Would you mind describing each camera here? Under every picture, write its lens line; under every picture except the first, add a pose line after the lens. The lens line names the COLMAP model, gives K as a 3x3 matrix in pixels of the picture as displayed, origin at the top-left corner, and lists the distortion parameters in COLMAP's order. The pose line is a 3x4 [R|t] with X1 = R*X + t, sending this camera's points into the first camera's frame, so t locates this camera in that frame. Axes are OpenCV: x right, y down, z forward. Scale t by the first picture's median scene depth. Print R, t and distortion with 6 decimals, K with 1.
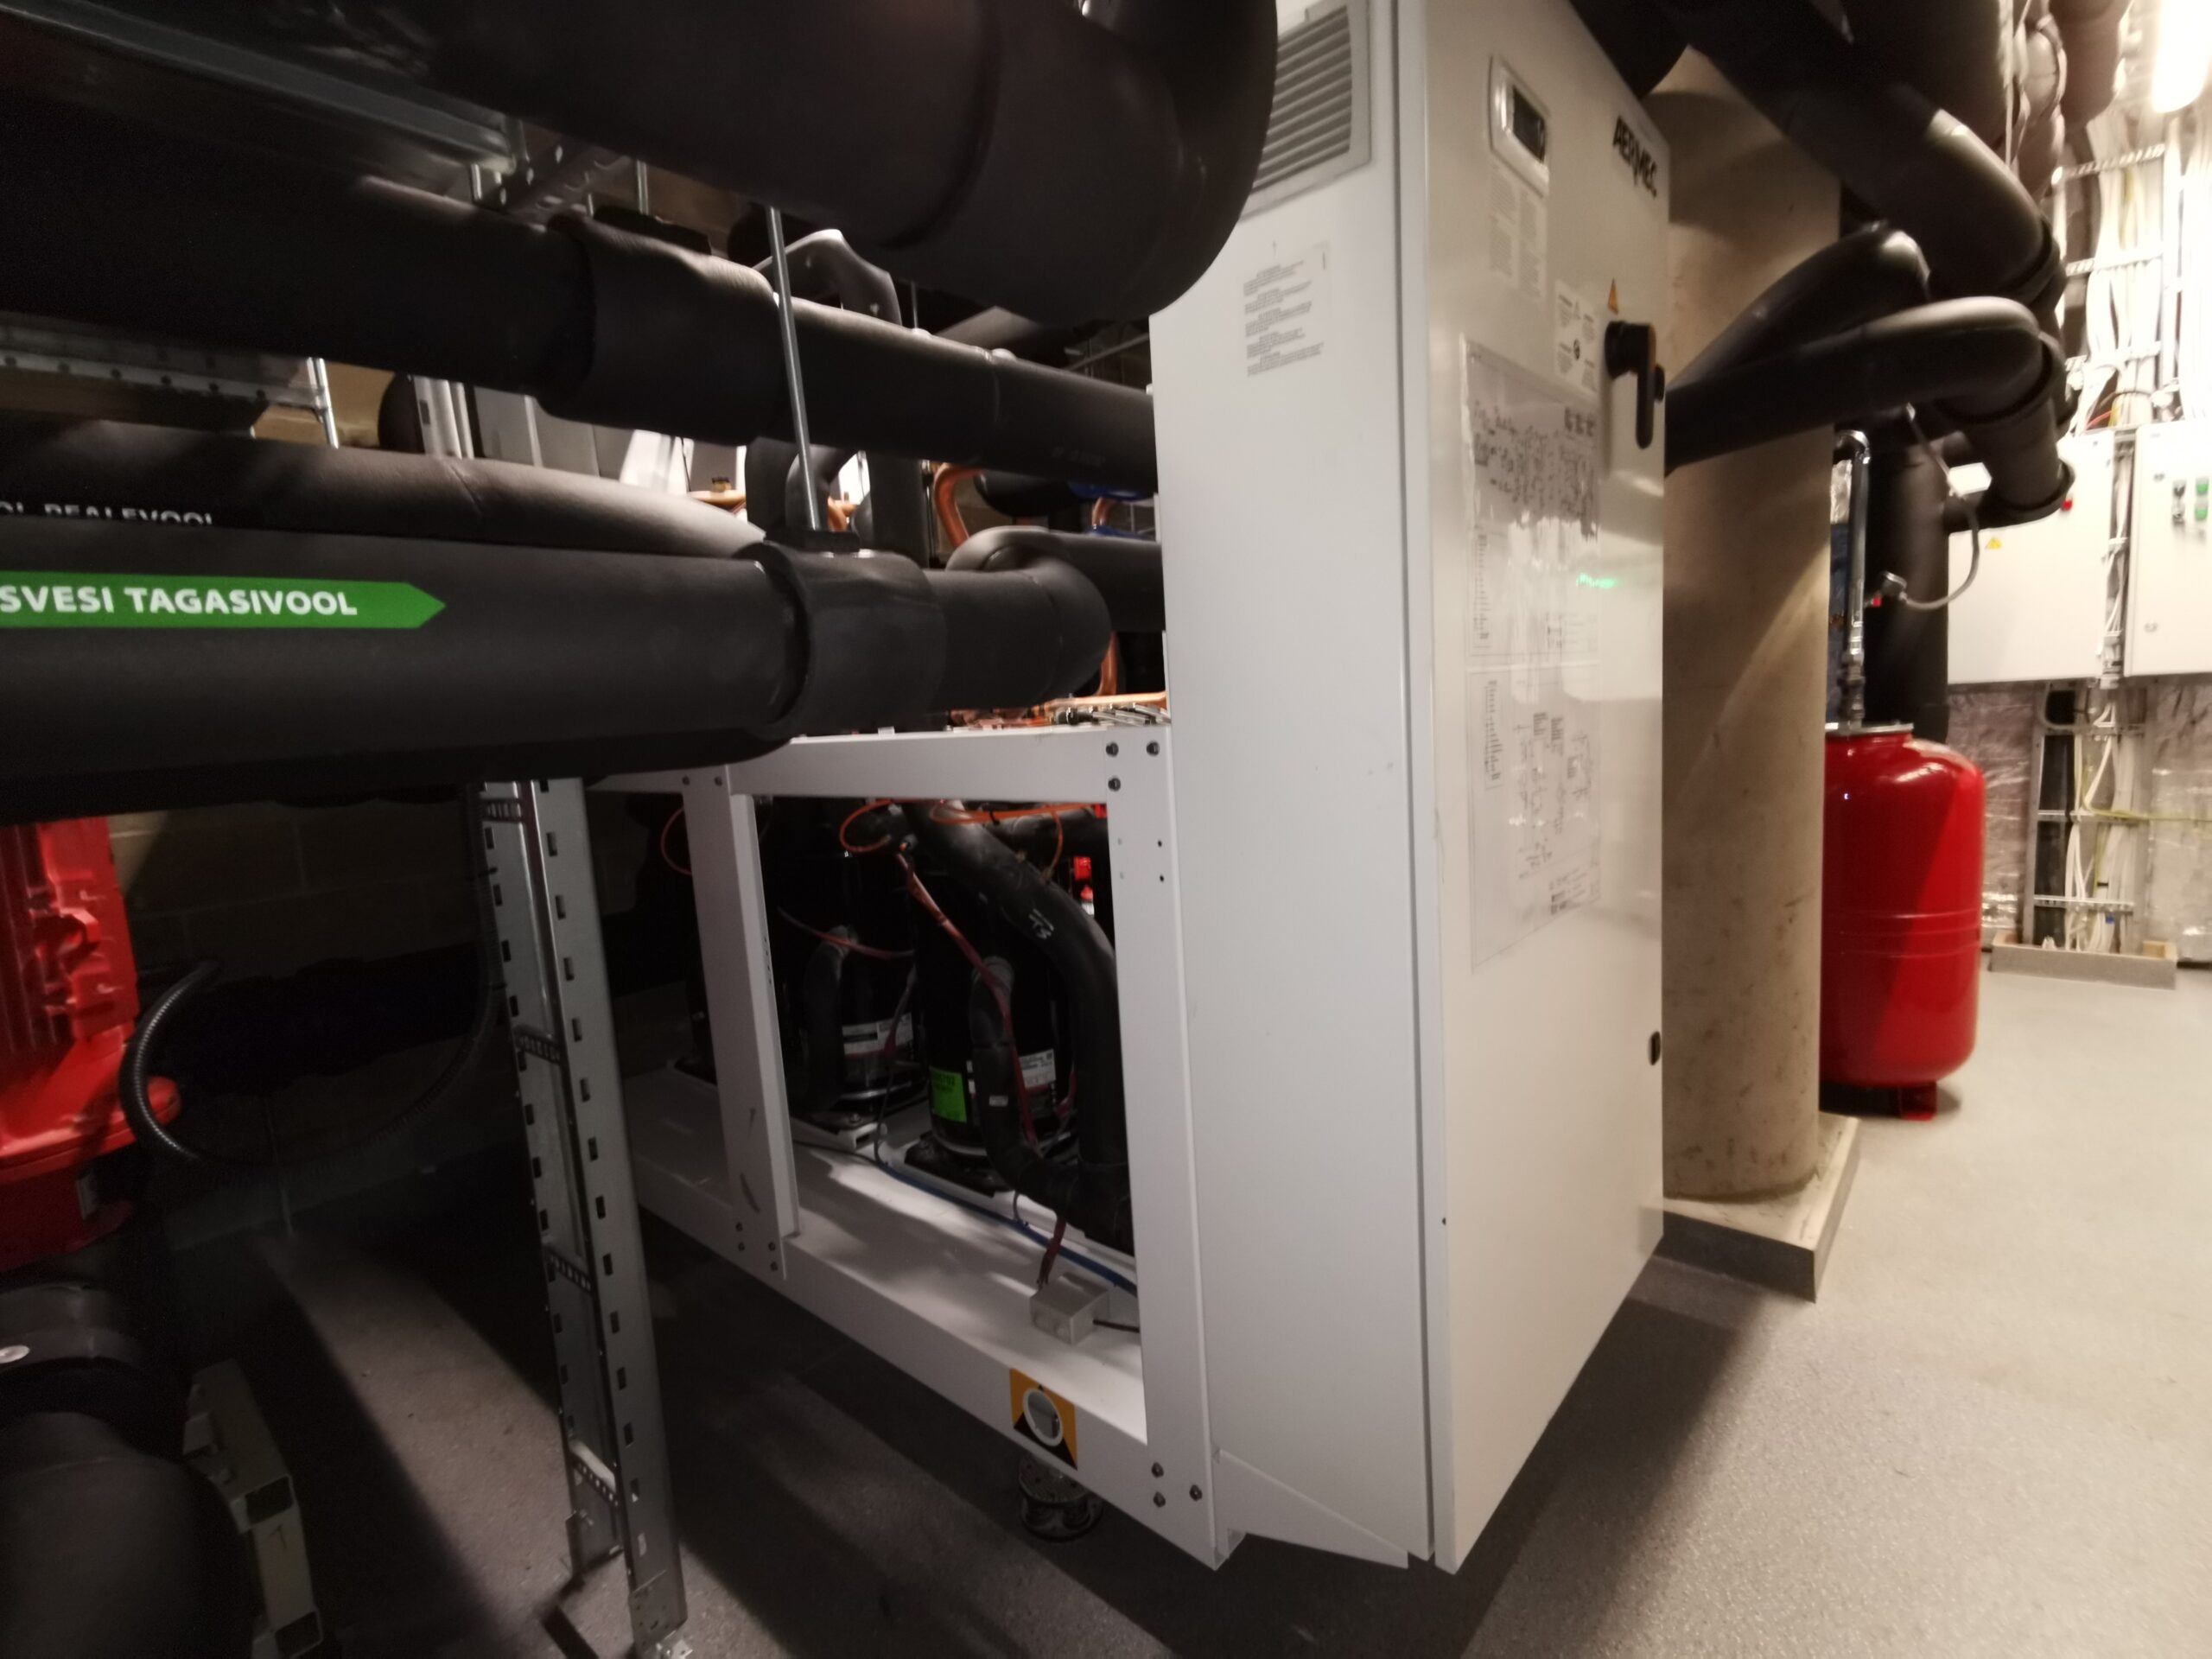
lens RADIAL K [[1022.1, 0, 1107.6], [0, 1022.1, 837.2], [0, 0, 1]] dist [0.003420, 0.000676]
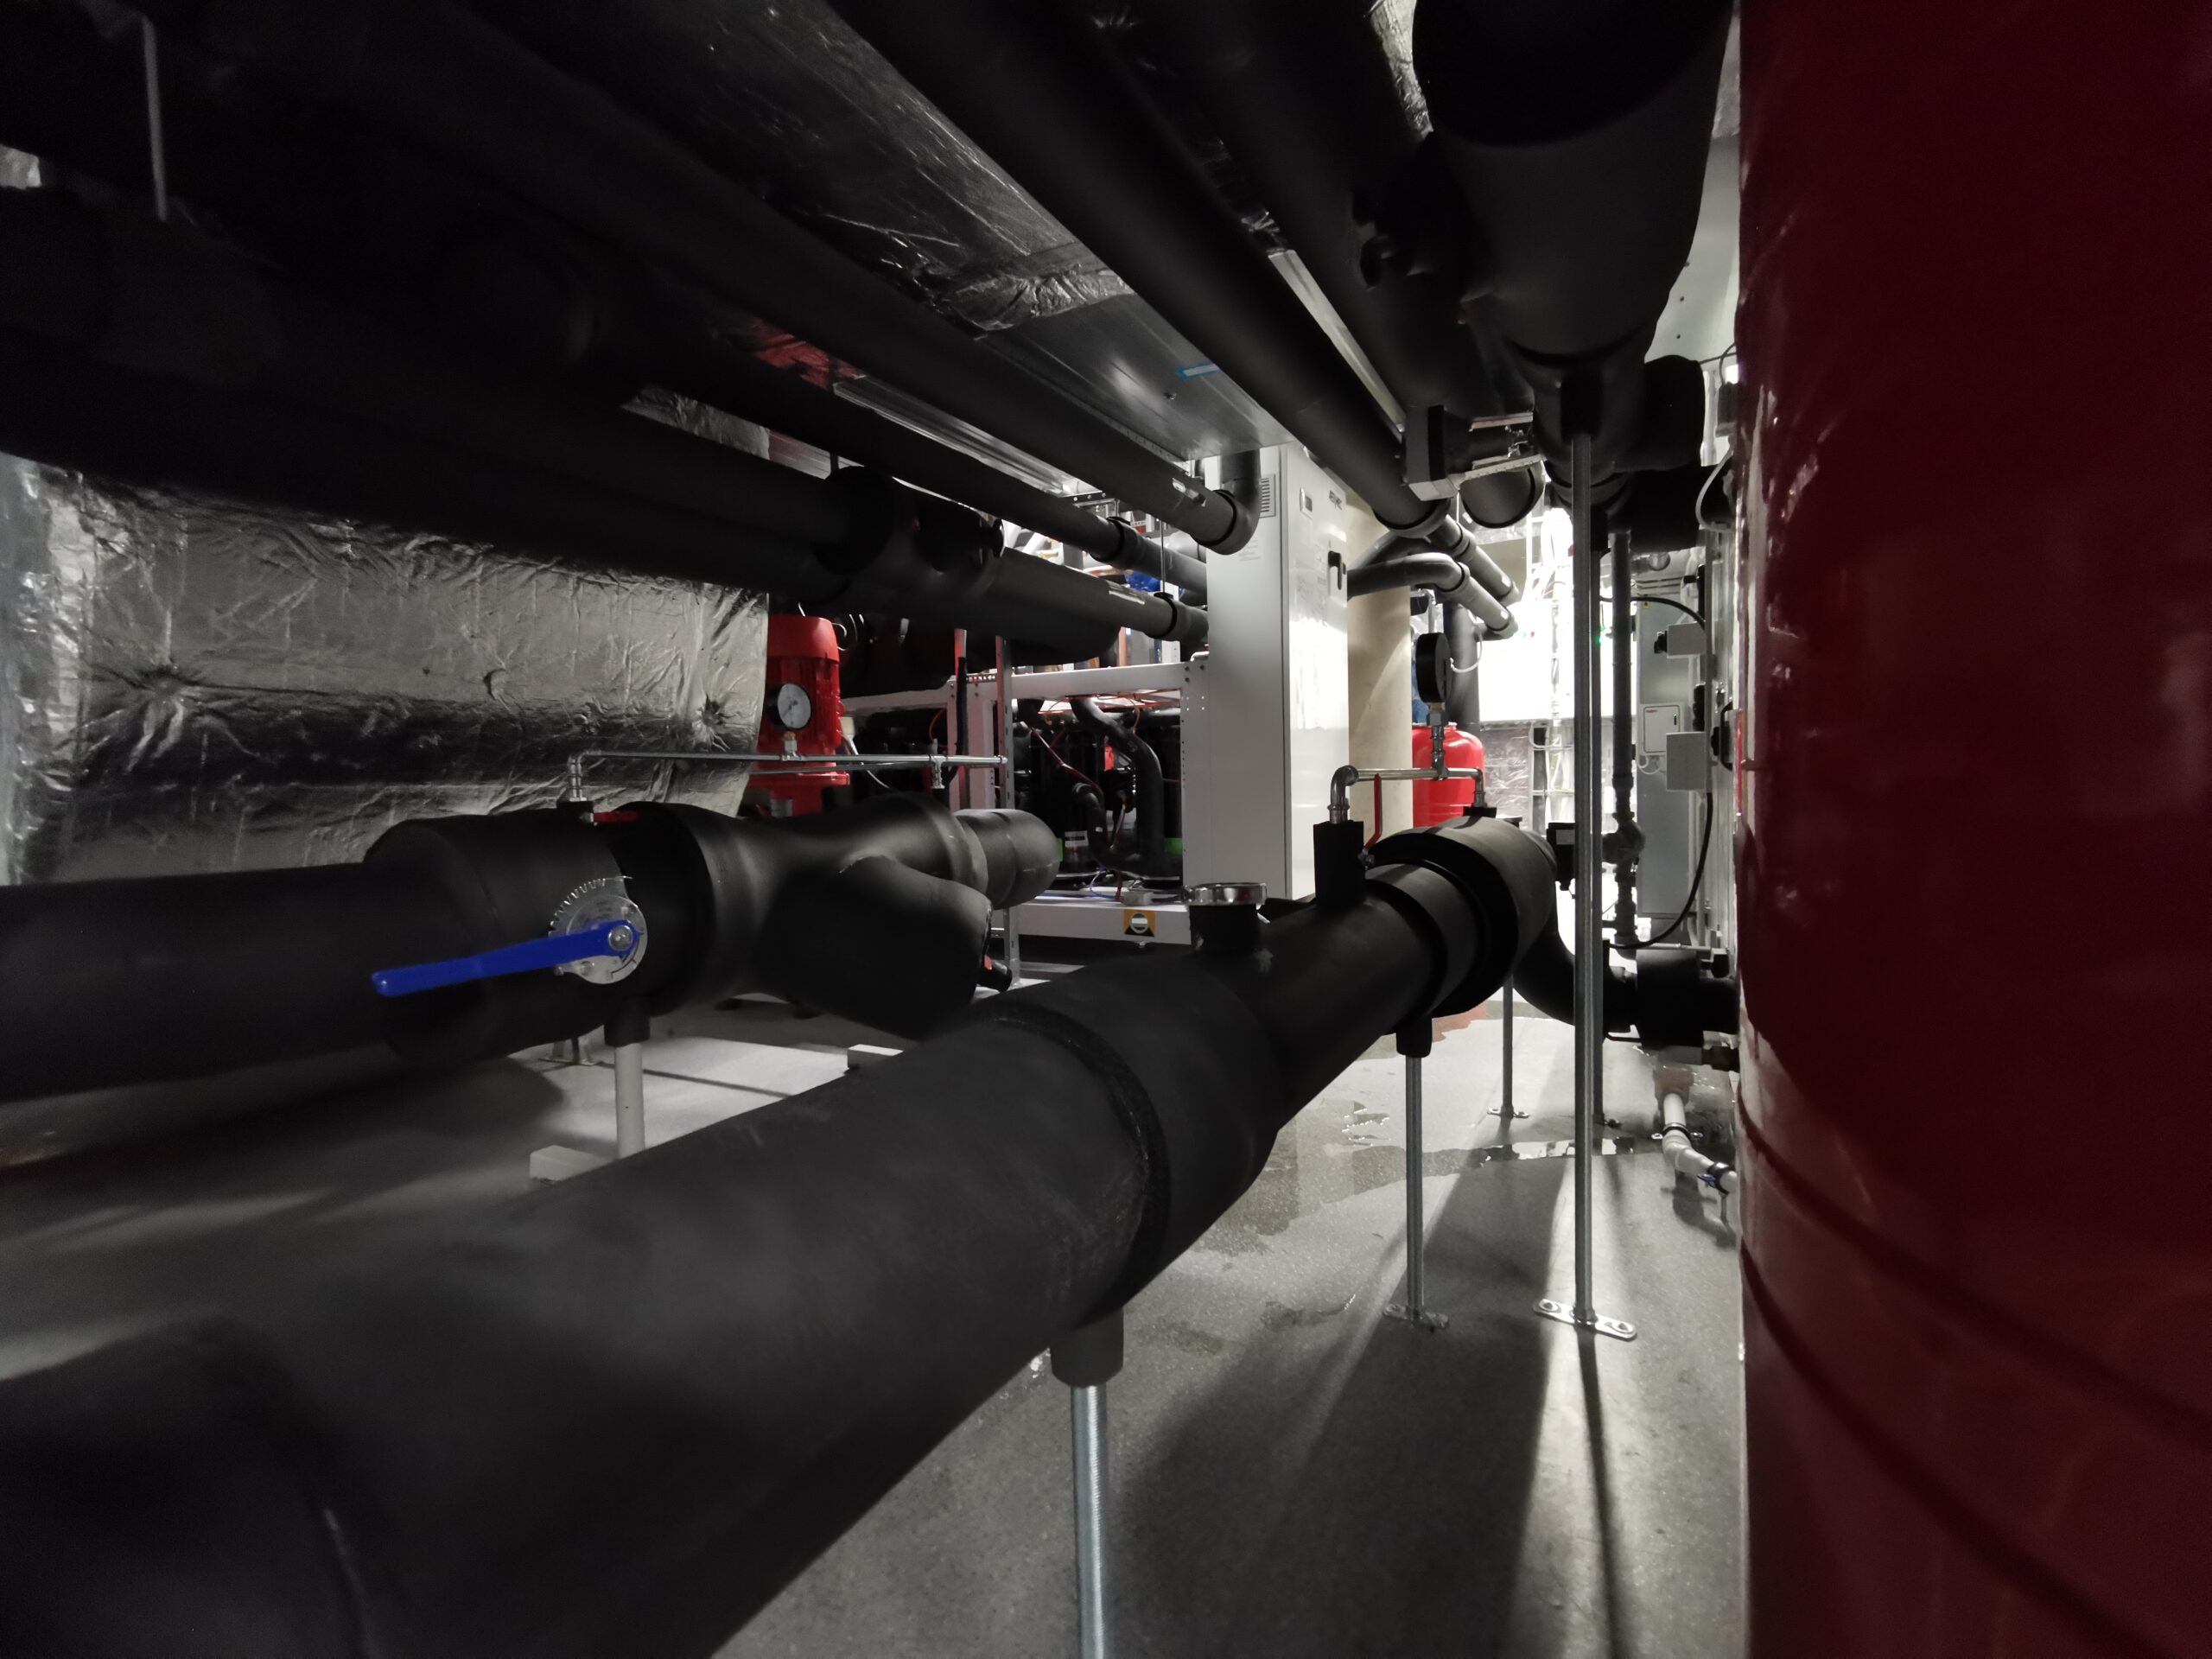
lens RADIAL K [[1022.1, 0, 1107.0], [0, 1022.1, 824.0], [0, 0, 1]] dist [0.003420, 0.000676]
pose [[0.968923, 0.032871, 0.245171, -0.570664], [-0.008471, 0.994959, -0.099922, 0.409799], [-0.247219, 0.094740, 0.964317, -1.112643]]
